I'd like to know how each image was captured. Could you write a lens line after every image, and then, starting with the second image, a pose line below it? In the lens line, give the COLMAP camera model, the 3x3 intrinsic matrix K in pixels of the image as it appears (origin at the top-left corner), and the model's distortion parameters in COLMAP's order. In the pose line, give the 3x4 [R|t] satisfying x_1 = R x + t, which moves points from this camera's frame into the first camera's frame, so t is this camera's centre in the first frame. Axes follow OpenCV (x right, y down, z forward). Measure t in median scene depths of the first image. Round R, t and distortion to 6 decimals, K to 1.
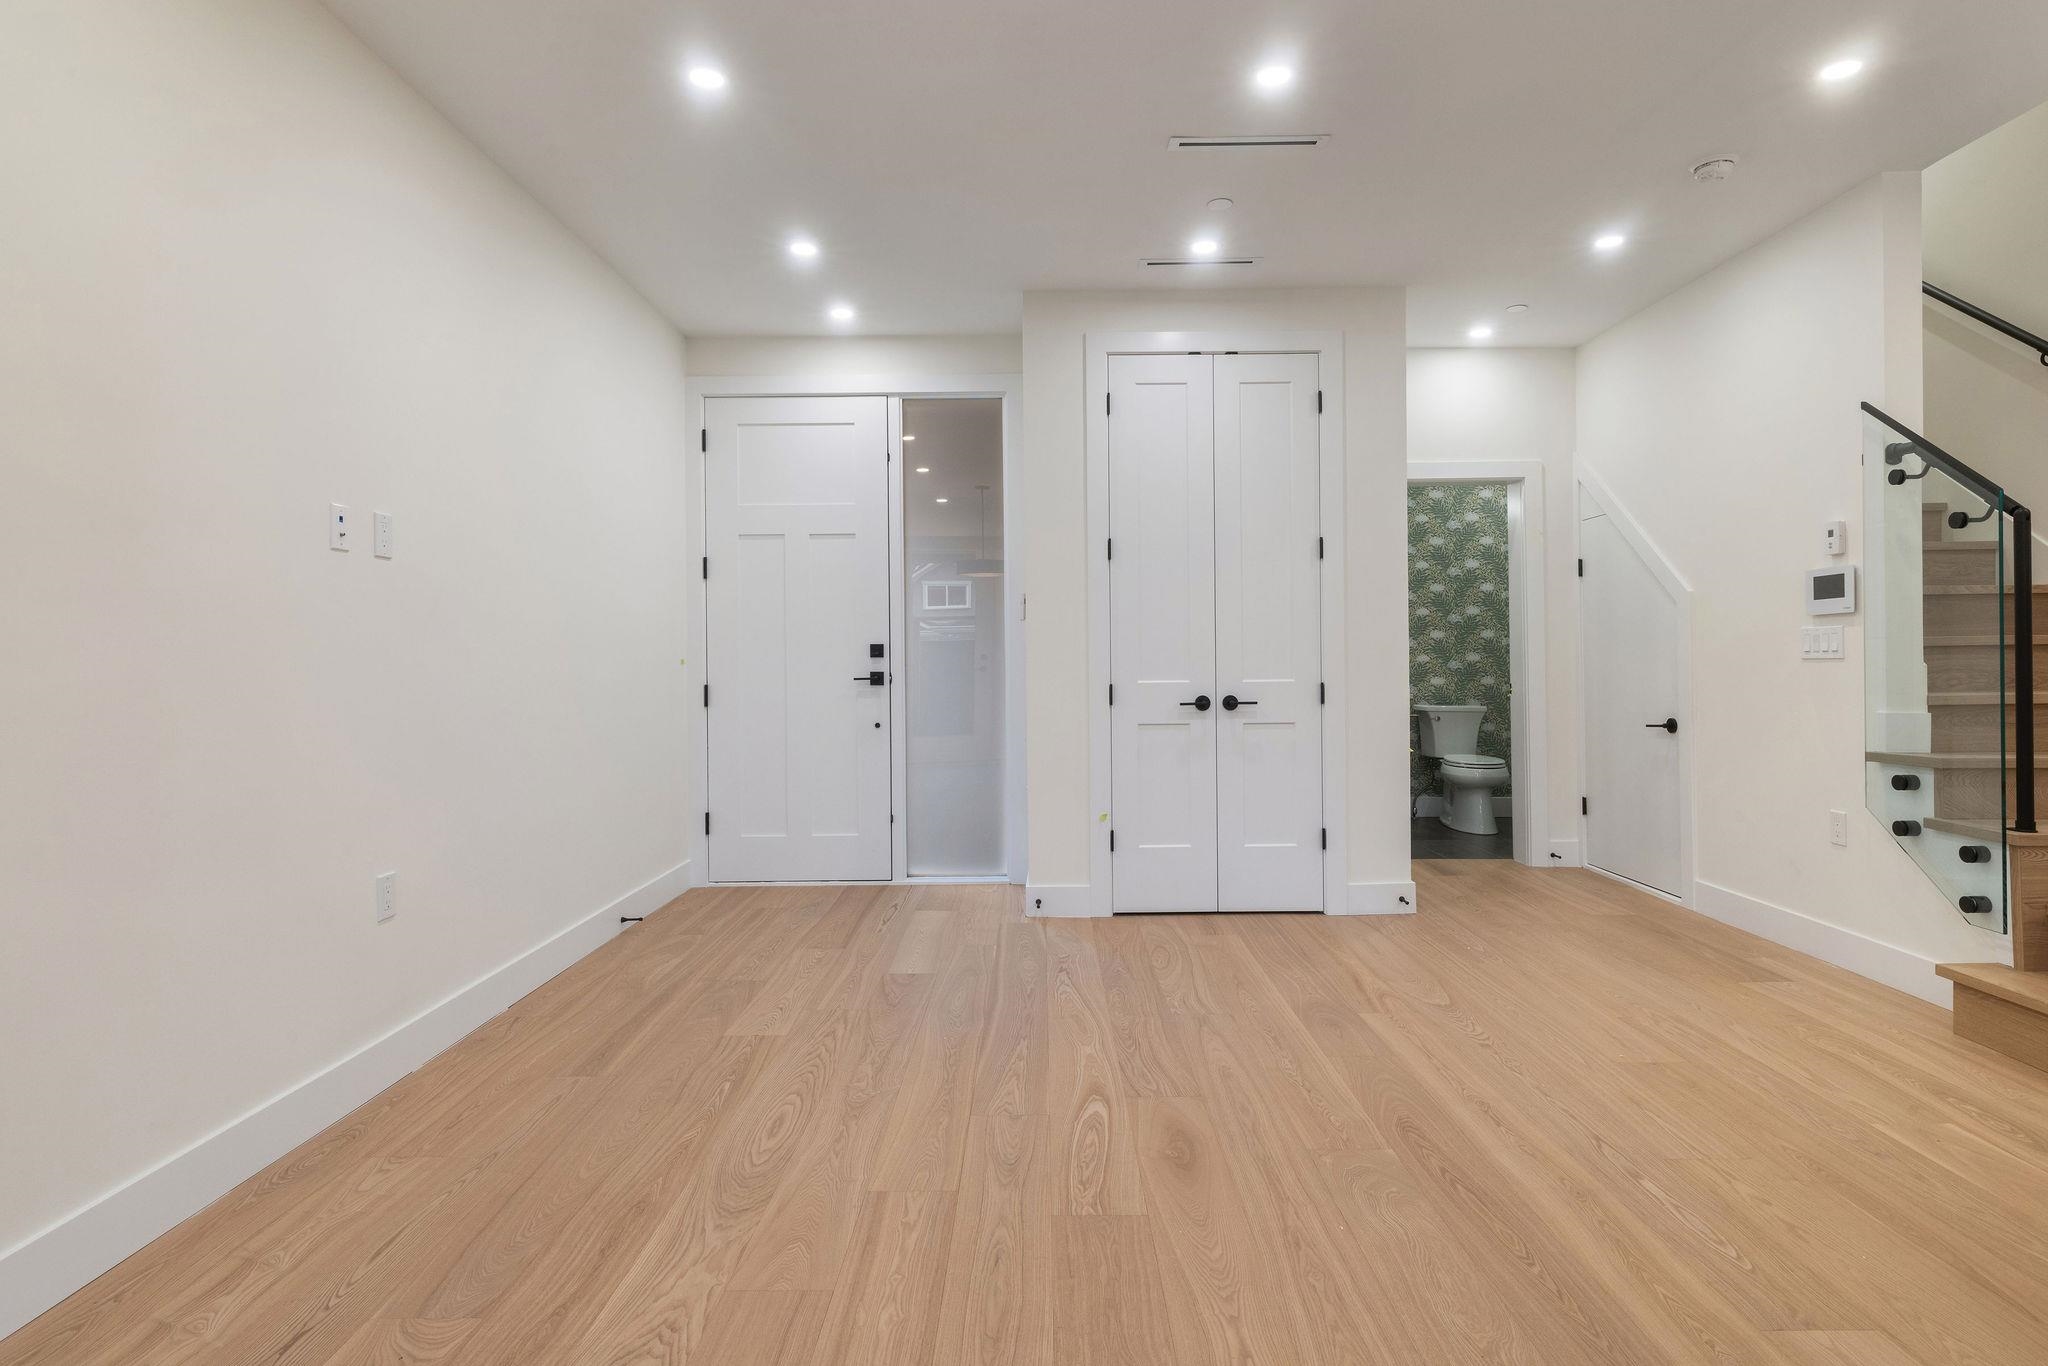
lens RADIAL K [[1089.4, 0, 1042.6], [0, 1089.4, 664.1], [0, 0, 1]] dist [0.001869, -0.000228]
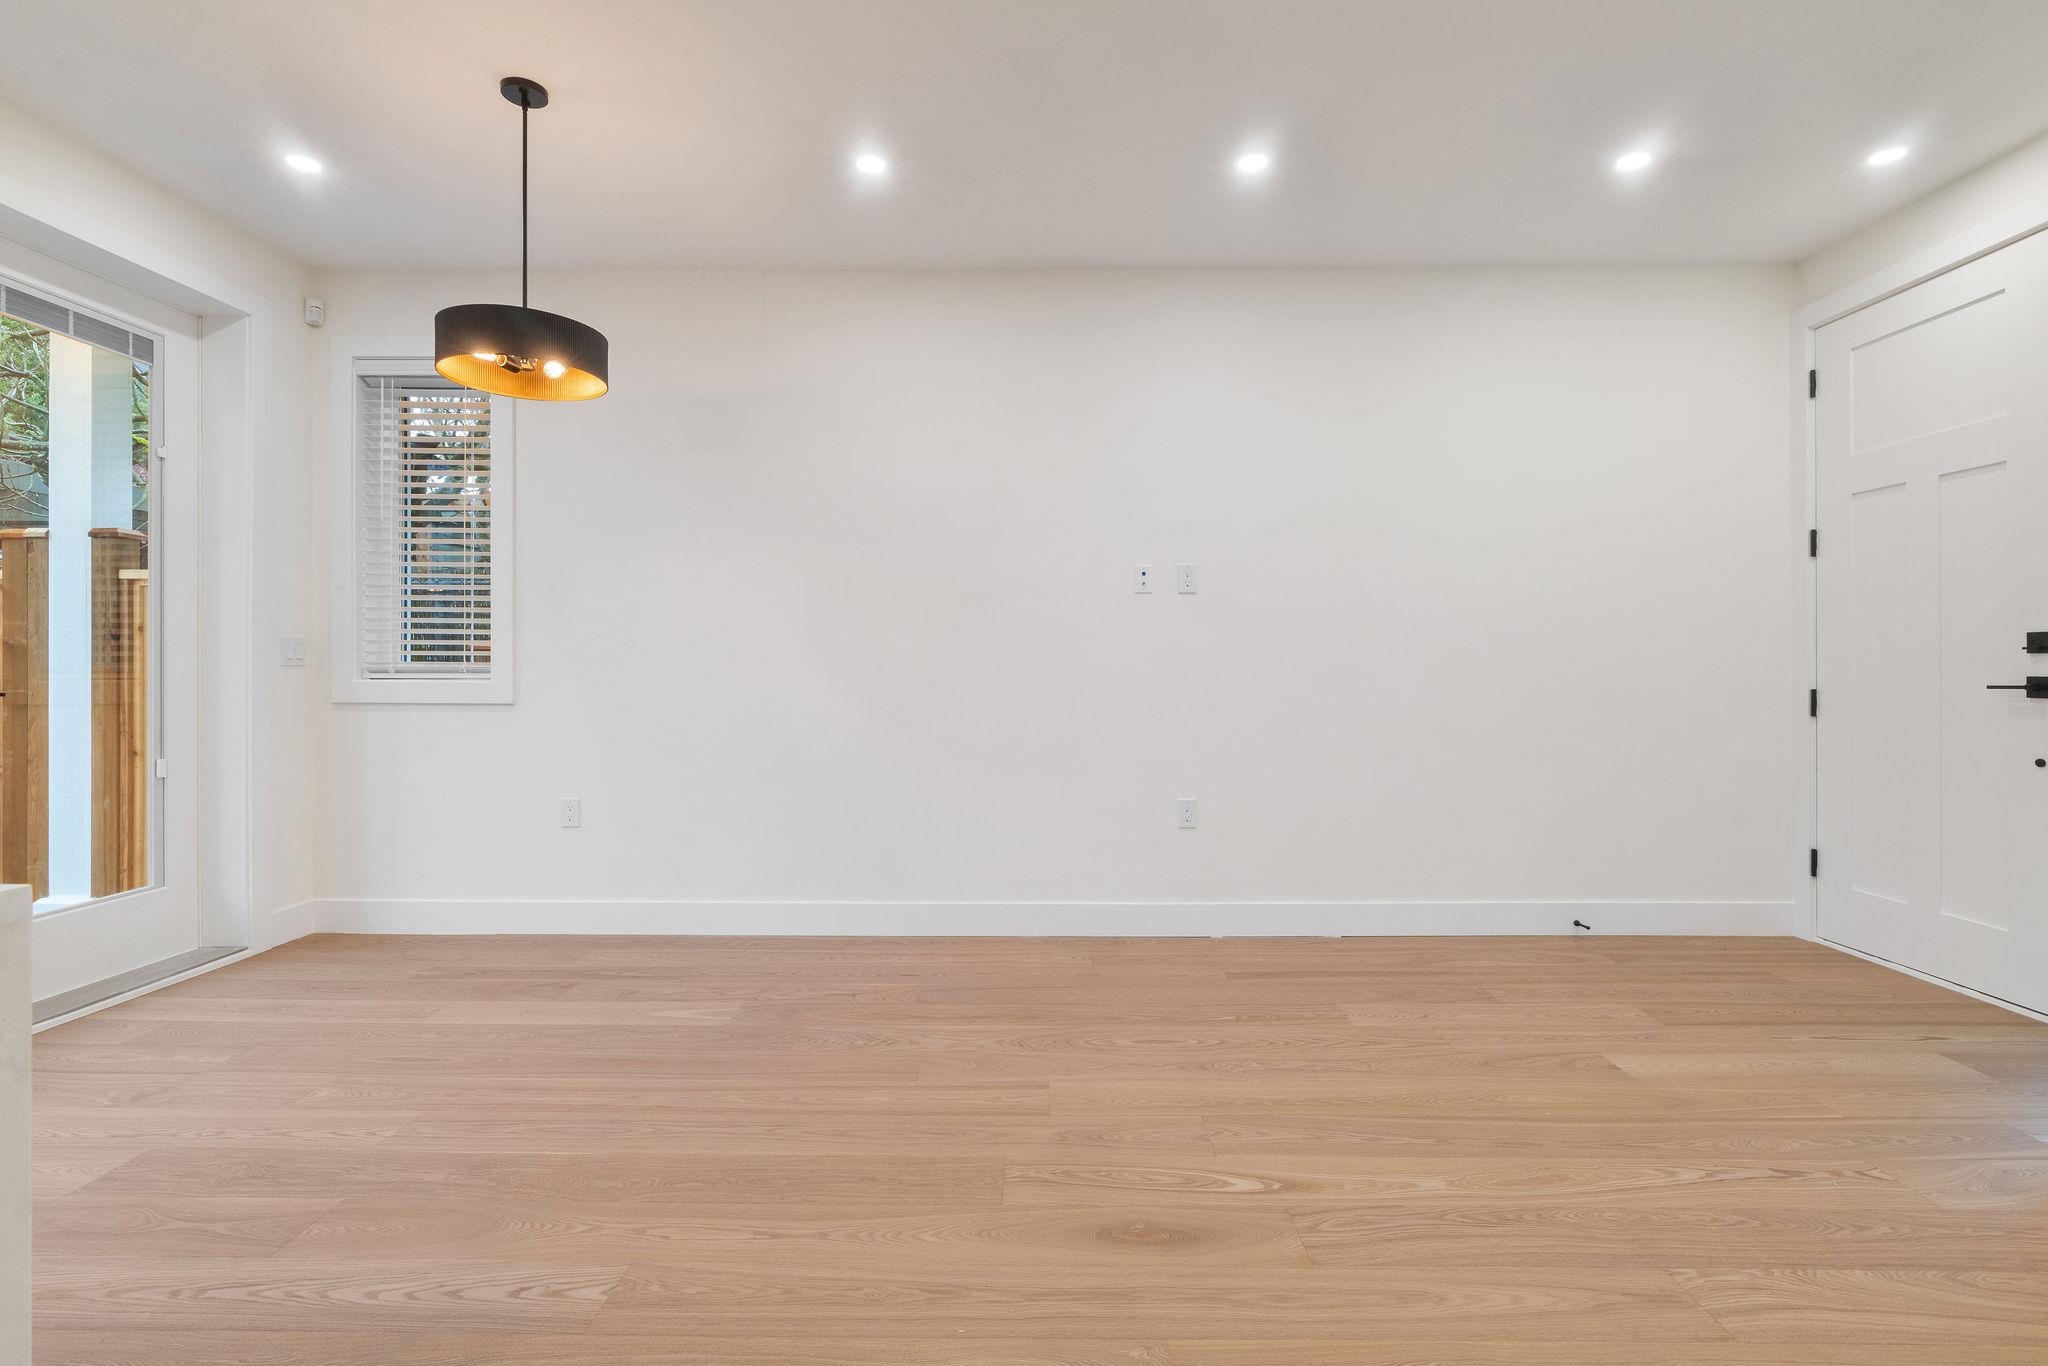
lens RADIAL K [[964.7, 0, 1018.6], [0, 964.7, 678.9], [0, 0, 1]] dist [0.003887, 0.001599]
pose [[-0.026708, 0.021836, -0.999405, 0.763271], [-0.001076, 0.999760, 0.021872, -0.006266], [0.999643, 0.001660, -0.026678, 0.798721]]
